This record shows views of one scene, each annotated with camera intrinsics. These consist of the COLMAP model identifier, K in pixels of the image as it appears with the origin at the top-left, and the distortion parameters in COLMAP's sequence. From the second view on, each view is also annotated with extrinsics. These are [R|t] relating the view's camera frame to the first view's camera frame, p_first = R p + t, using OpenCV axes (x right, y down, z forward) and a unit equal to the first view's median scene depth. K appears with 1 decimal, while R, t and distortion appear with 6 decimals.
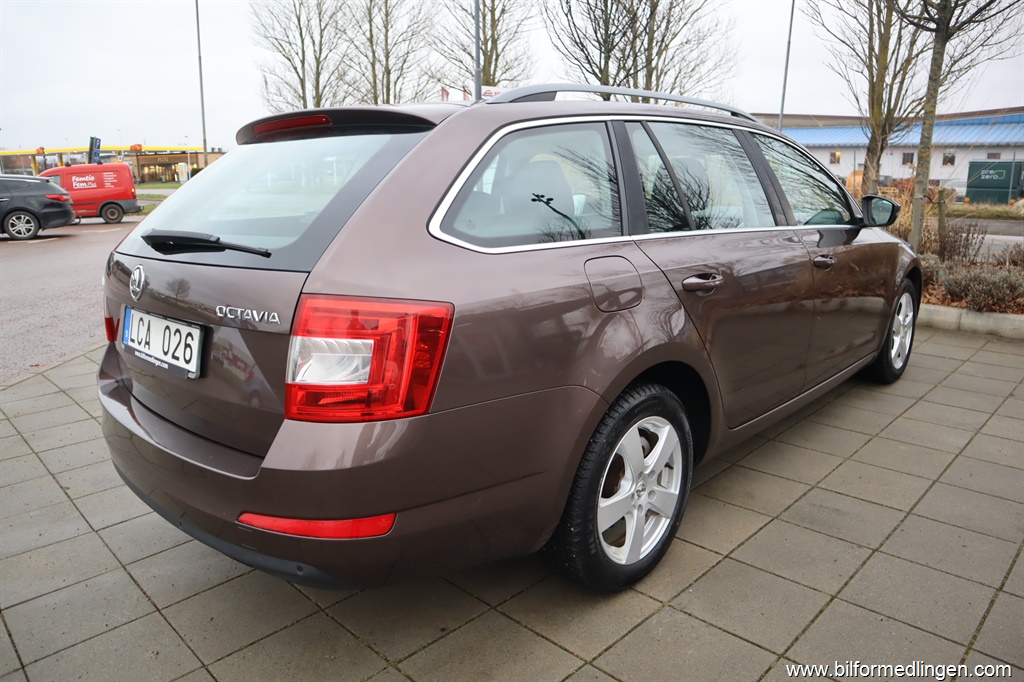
lens RADIAL K [[718.1, 0, 512.0], [0, 718.1, 341.0], [0, 0, 1]] dist [-0.133559, 0.079064]
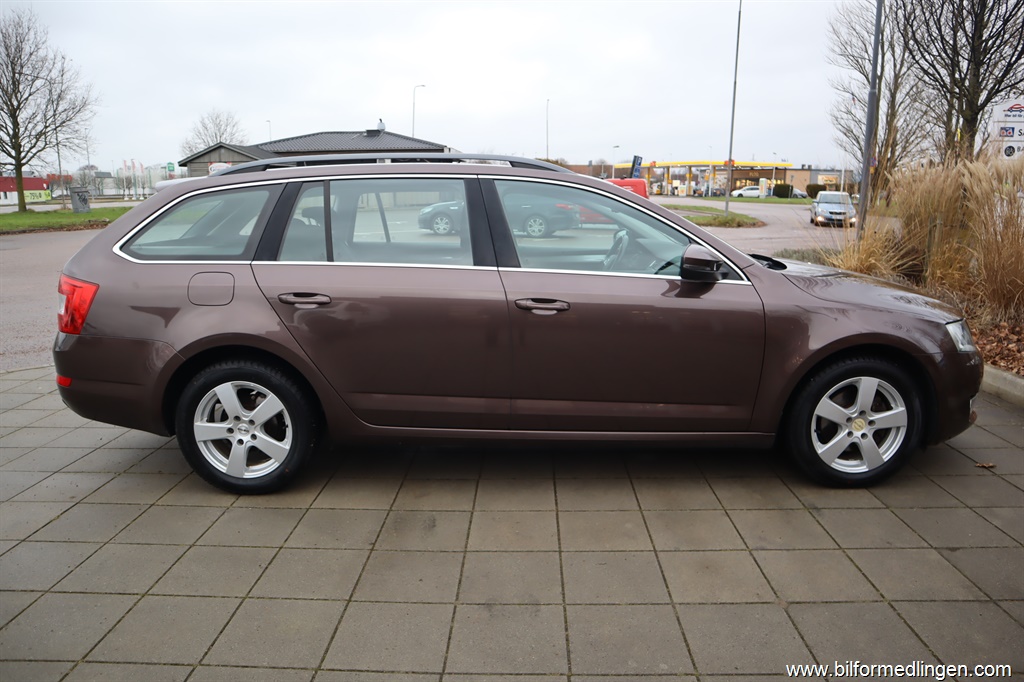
lens RADIAL K [[718.1, 0, 512.0], [0, 718.1, 341.0], [0, 0, 1]] dist [-0.133559, 0.079064]
pose [[0.692581, 0.160319, -0.703299, 0.094729], [-0.175369, 0.983159, 0.051417, -0.009035], [0.699698, 0.087727, 0.709032, 0.019490]]
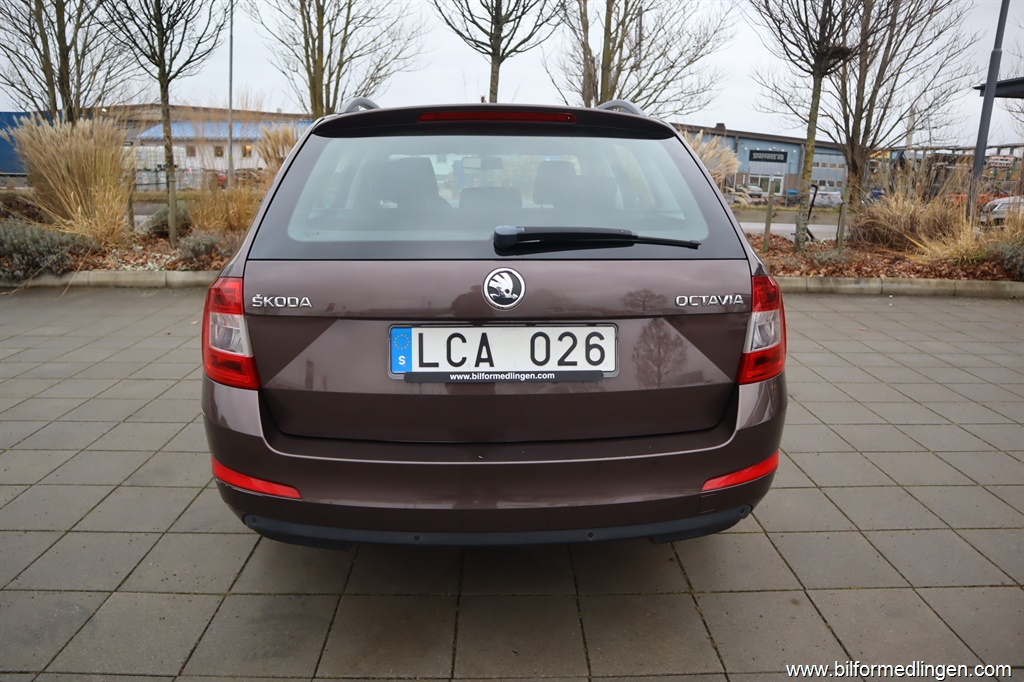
lens RADIAL K [[718.1, 0, 512.0], [0, 718.1, 341.0], [0, 0, 1]] dist [-0.133559, 0.079064]
pose [[0.690519, -0.145194, 0.708592, -1.418012], [0.139268, 0.988004, 0.066731, -0.093996], [-0.709780, 0.052605, 0.702456, 0.447289]]
